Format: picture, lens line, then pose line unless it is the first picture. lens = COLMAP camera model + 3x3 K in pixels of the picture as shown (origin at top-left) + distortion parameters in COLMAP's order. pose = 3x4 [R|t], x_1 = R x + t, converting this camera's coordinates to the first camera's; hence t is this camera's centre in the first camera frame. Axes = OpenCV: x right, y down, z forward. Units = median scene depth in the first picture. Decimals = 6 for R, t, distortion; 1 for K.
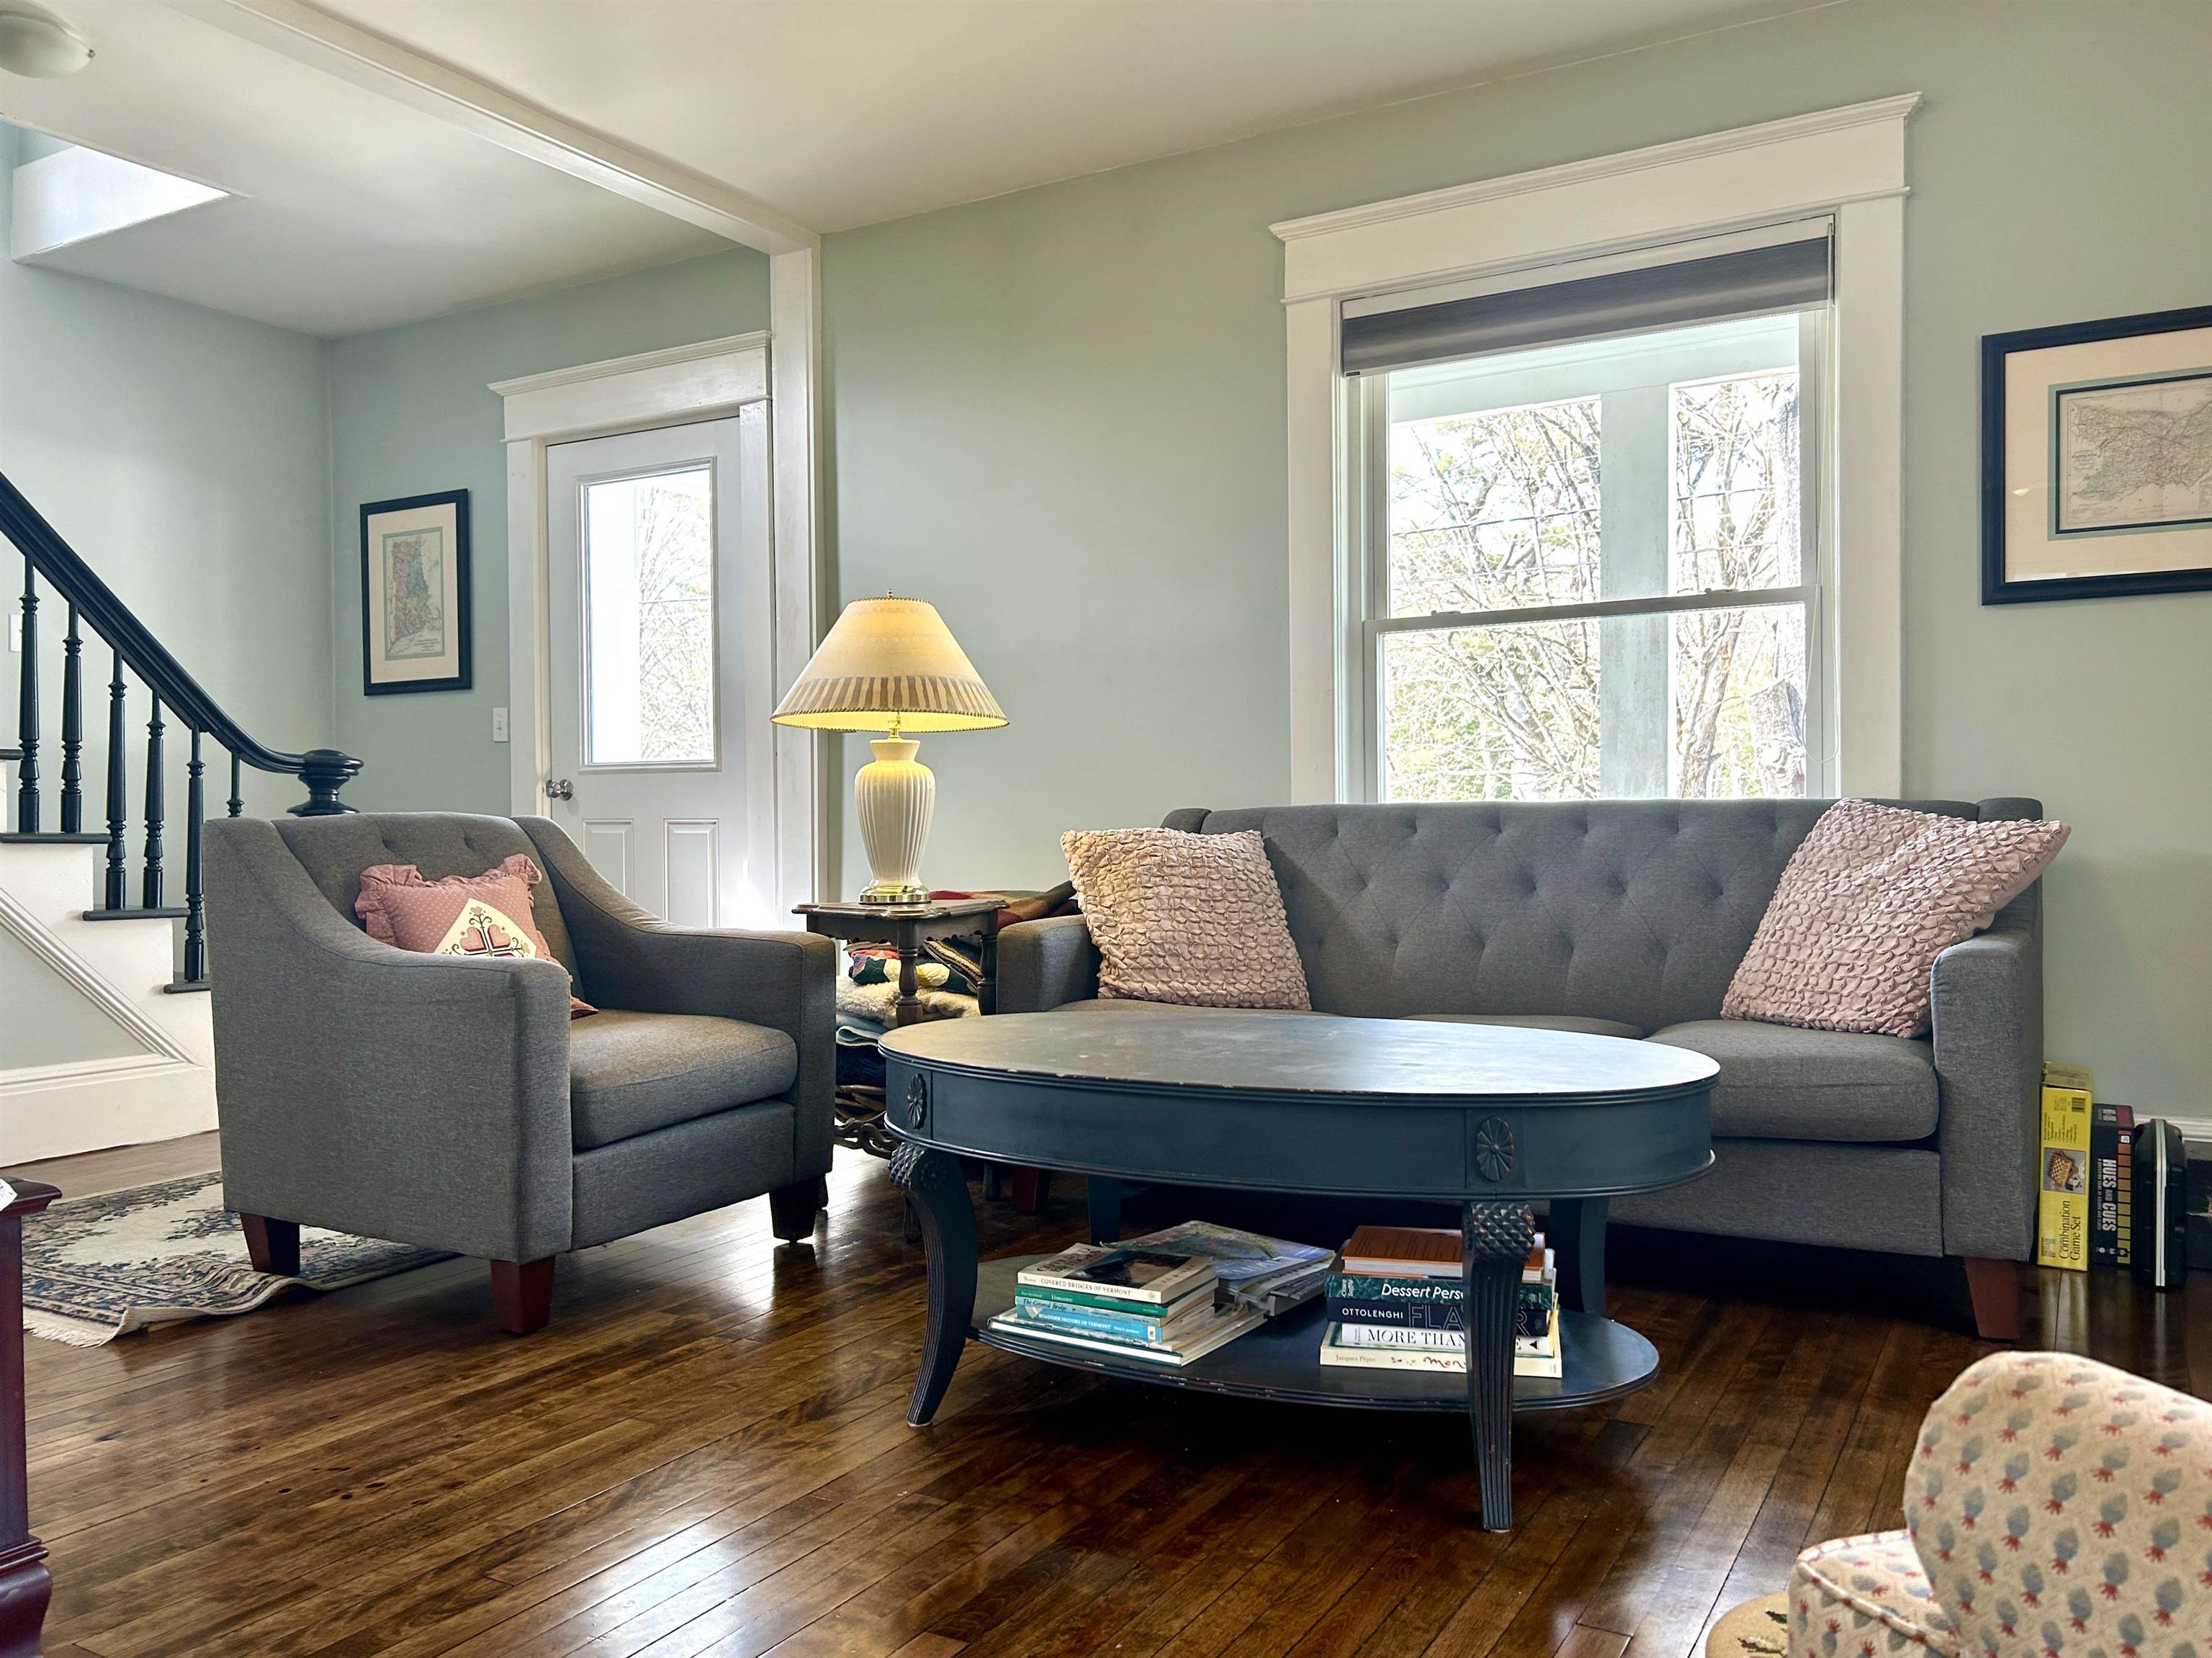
lens RADIAL K [[1696.4, 0, 1107.9], [0, 1696.4, 788.7], [0, 0, 1]] dist [0.095897, -0.143385]
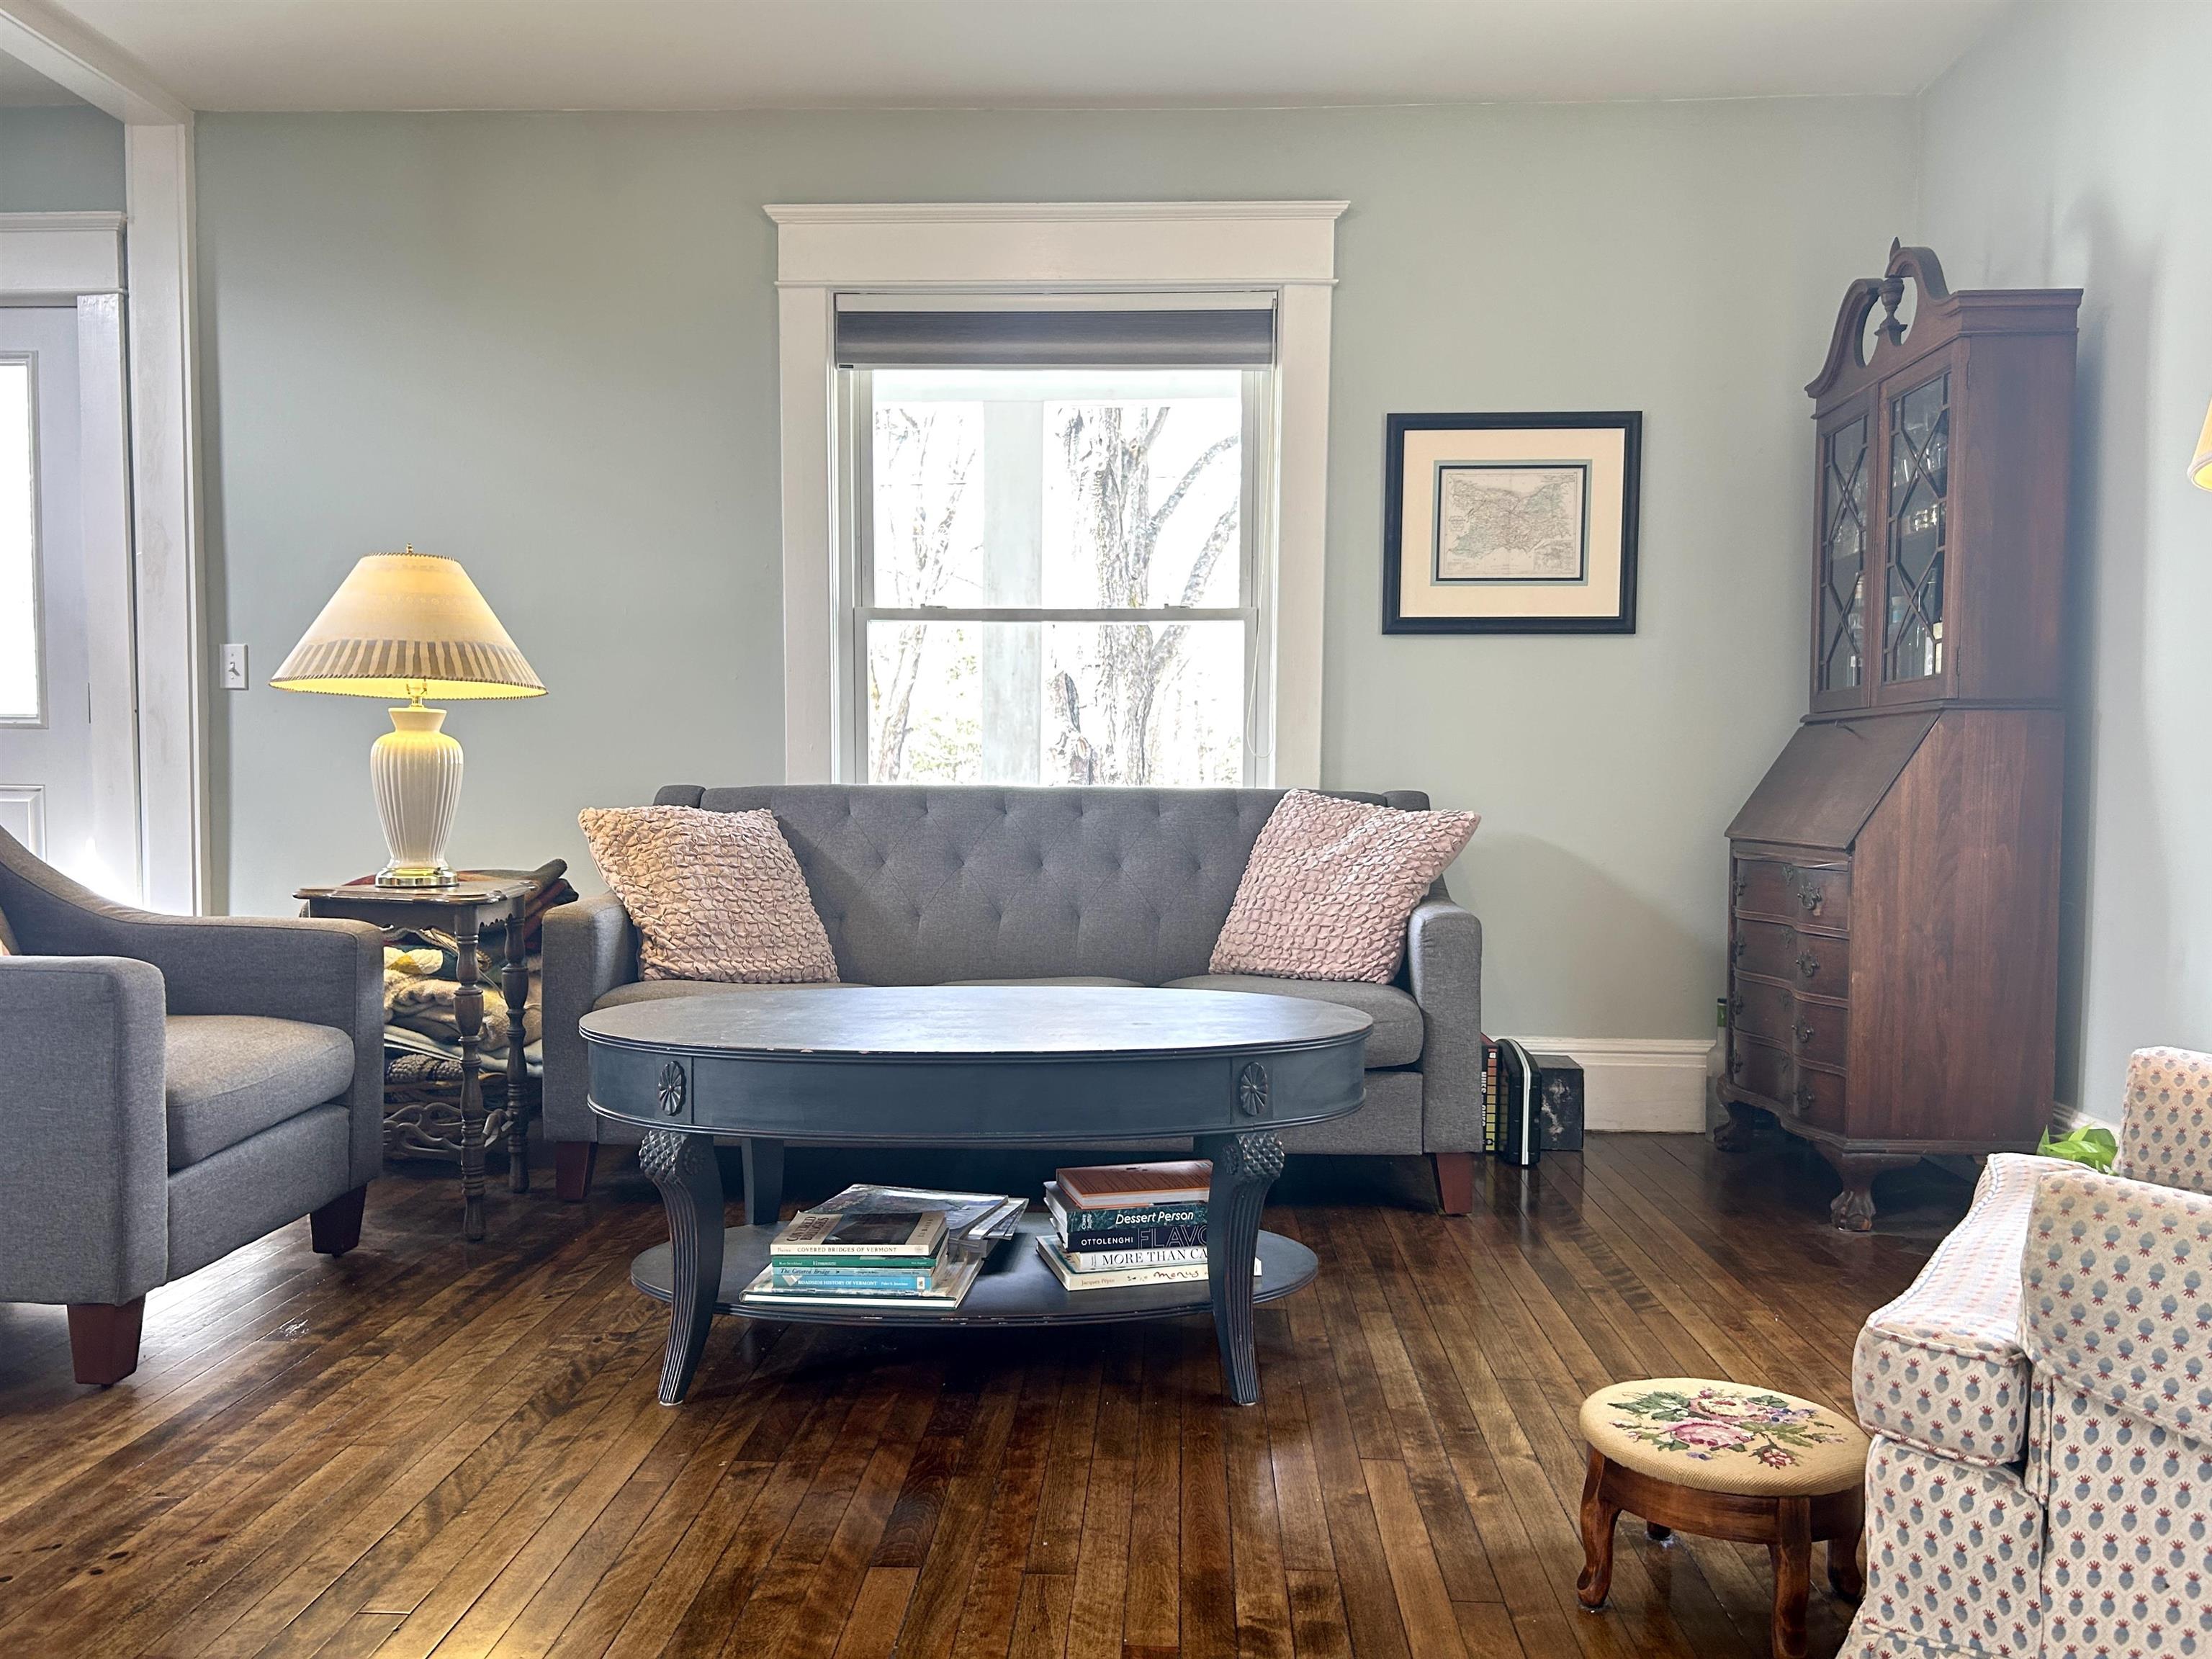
lens RADIAL K [[1697.5, 0, 1106.0], [0, 1697.5, 829.5], [0, 0, 1]] dist [0.088700, -0.106461]
pose [[0.887070, 0.003400, 0.461623, -0.237059], [-0.023651, 0.998994, 0.038092, -0.008211], [-0.461029, -0.044708, 0.886258, -0.000617]]
